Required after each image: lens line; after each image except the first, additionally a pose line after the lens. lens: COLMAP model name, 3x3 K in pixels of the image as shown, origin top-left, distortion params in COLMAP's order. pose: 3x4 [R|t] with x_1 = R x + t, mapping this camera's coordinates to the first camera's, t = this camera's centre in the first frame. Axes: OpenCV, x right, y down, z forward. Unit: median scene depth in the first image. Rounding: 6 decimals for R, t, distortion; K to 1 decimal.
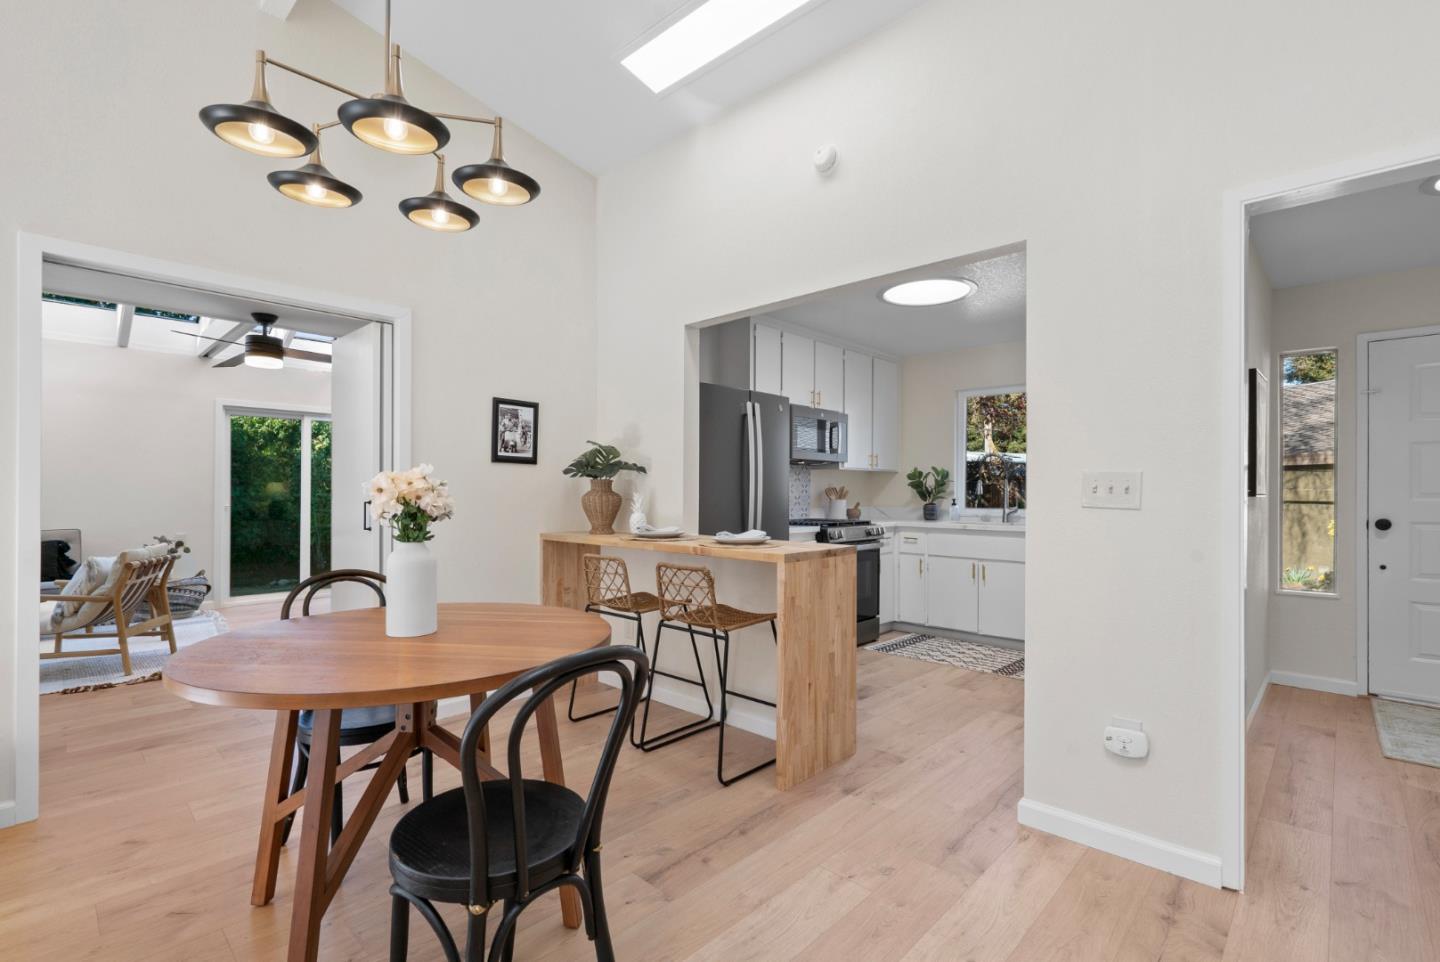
lens RADIAL K [[661.6, 0, 720.5], [0, 661.6, 490.2], [0, 0, 1]] dist [-0.001064, 0.000822]
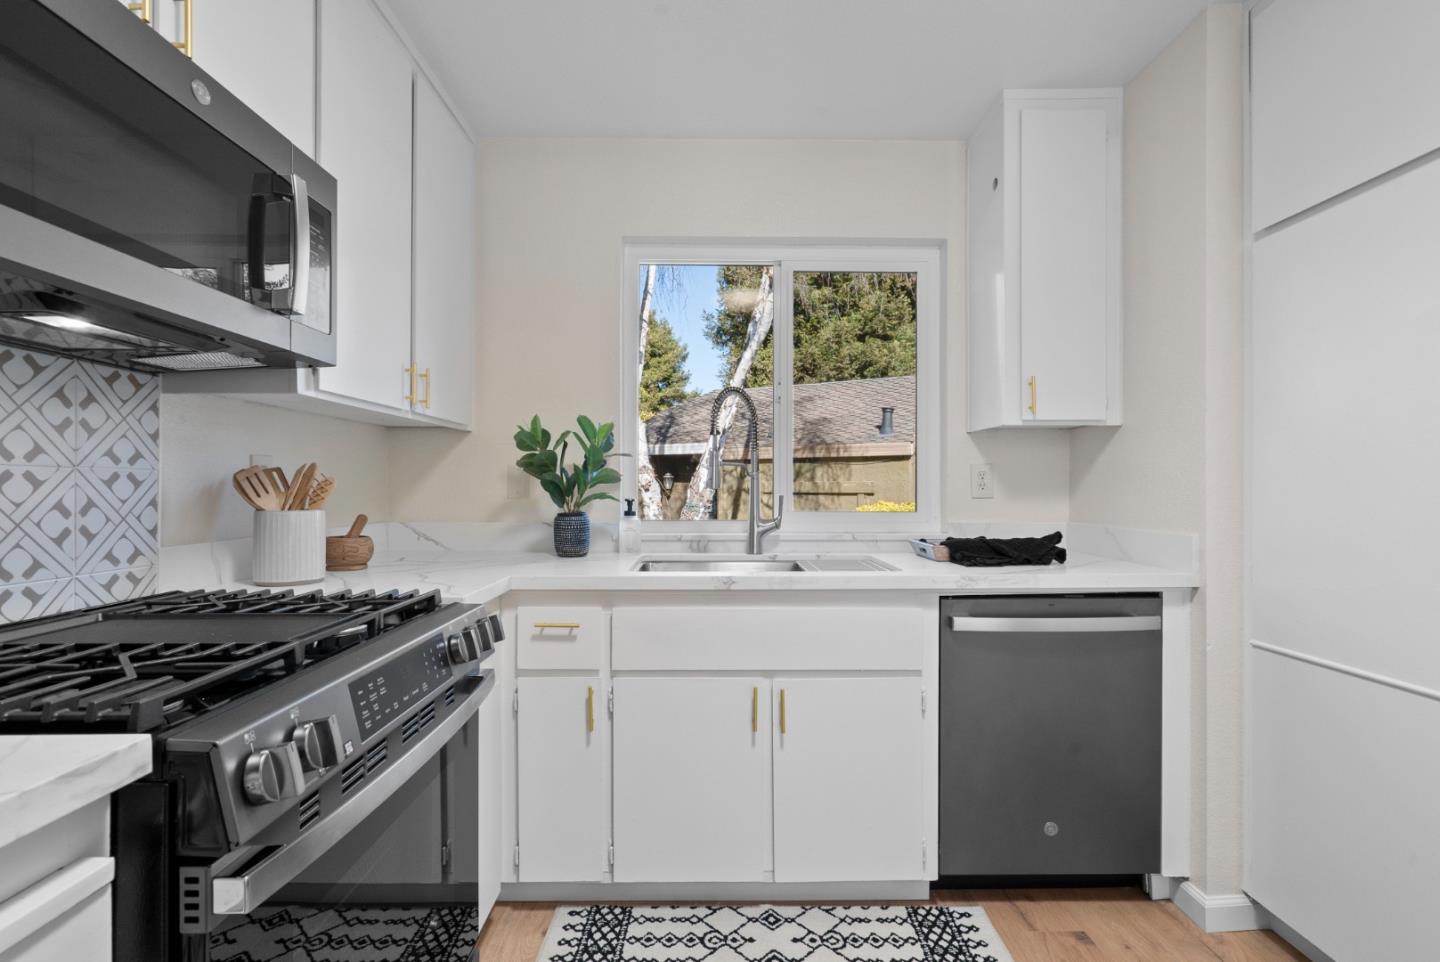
lens RADIAL K [[654.7, 0, 716.8], [0, 654.7, 488.0], [0, 0, 1]] dist [-0.002776, 0.000281]
pose [[0.723044, -0.007846, 0.690757, 0.120220], [0.003733, 0.999965, 0.007450, 0.003558], [-0.690792, -0.002808, 0.723048, 0.695833]]
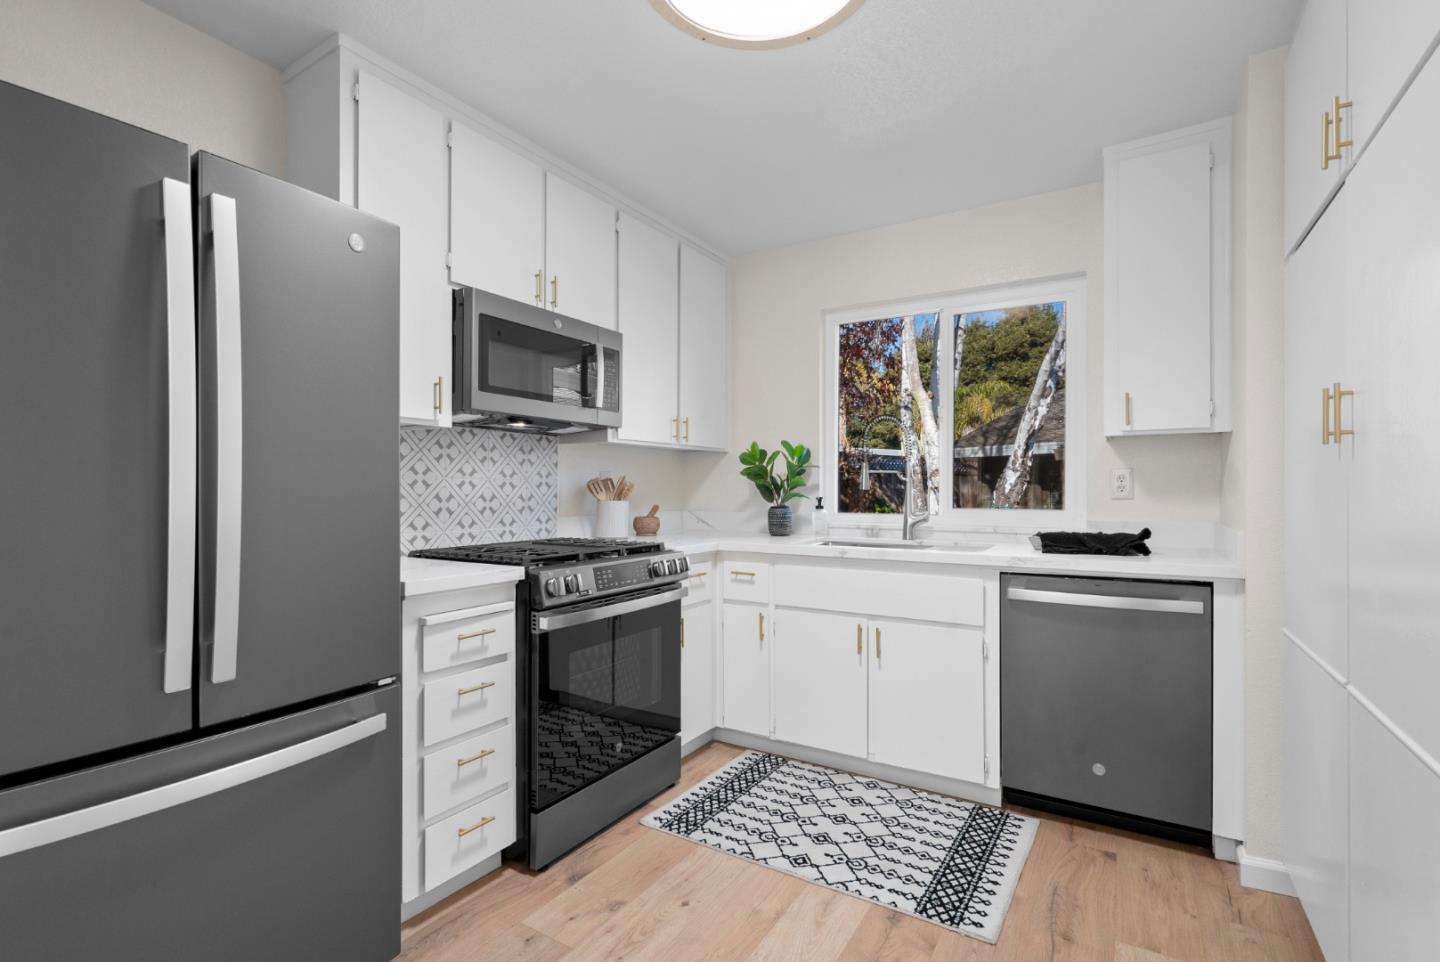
lens RADIAL K [[661.6, 0, 720.5], [0, 661.6, 490.2], [0, 0, 1]] dist [-0.001064, 0.000822]
pose [[0.978827, -0.006301, 0.204592, 0.157683], [0.005389, 0.999973, 0.005012, 0.003622], [-0.204618, -0.003804, 0.978835, 0.473728]]
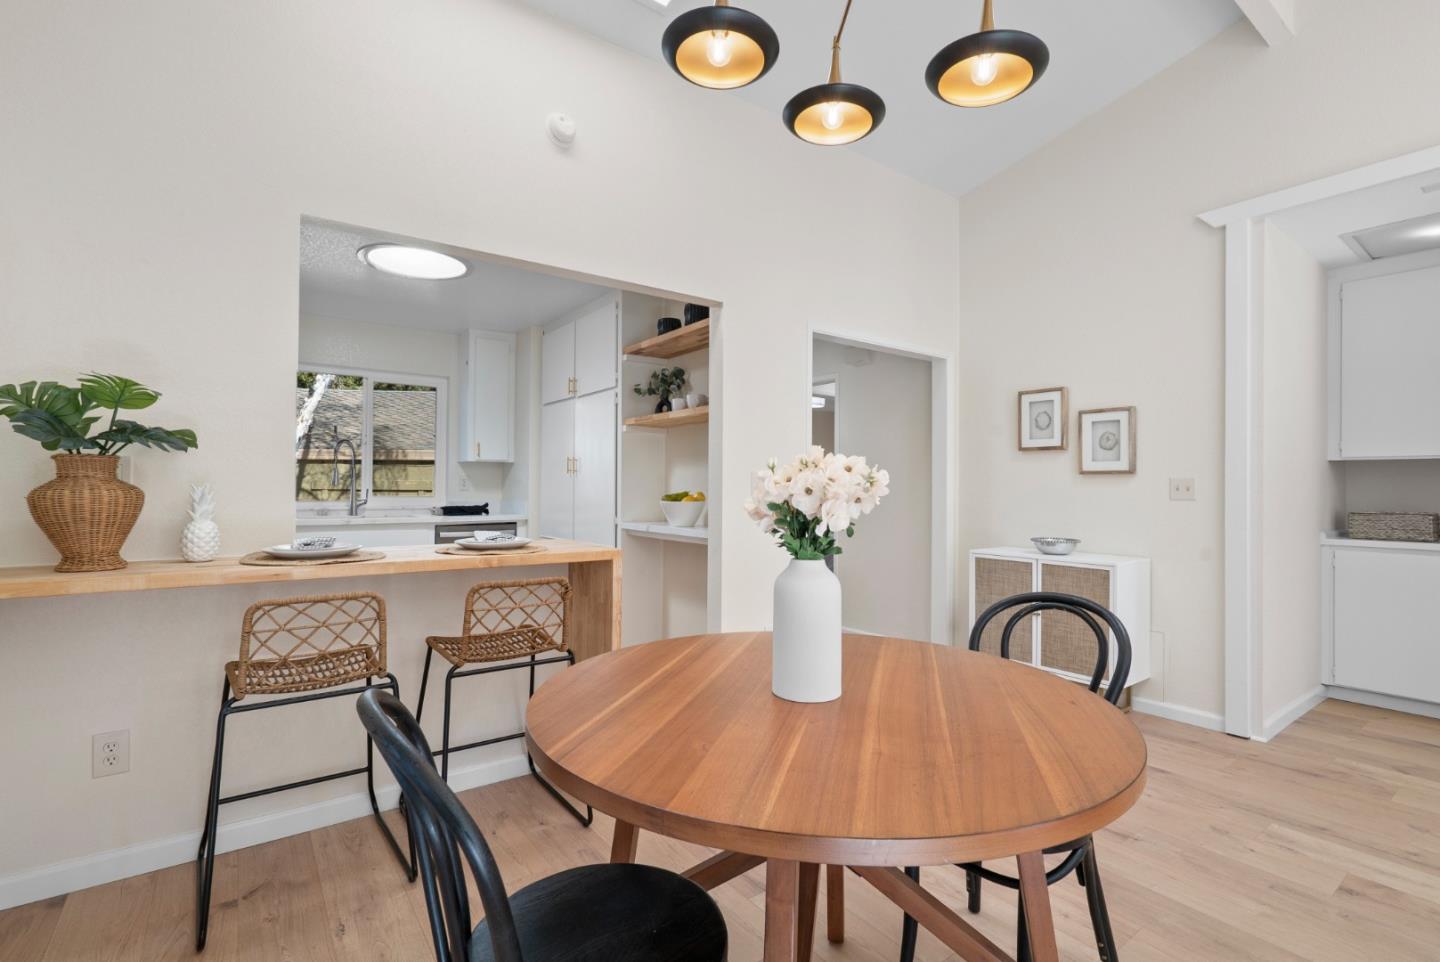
lens RADIAL K [[676.1, 0, 720.0], [0, 676.1, 481.0], [0, 0, 1]] dist [0.022724, 0.000216]
pose [[0.181036, 0.005279, 0.983462, -0.407718], [-0.008241, 0.999959, -0.003850, 0.000004], [-0.983442, -0.007408, 0.181072, 0.311398]]
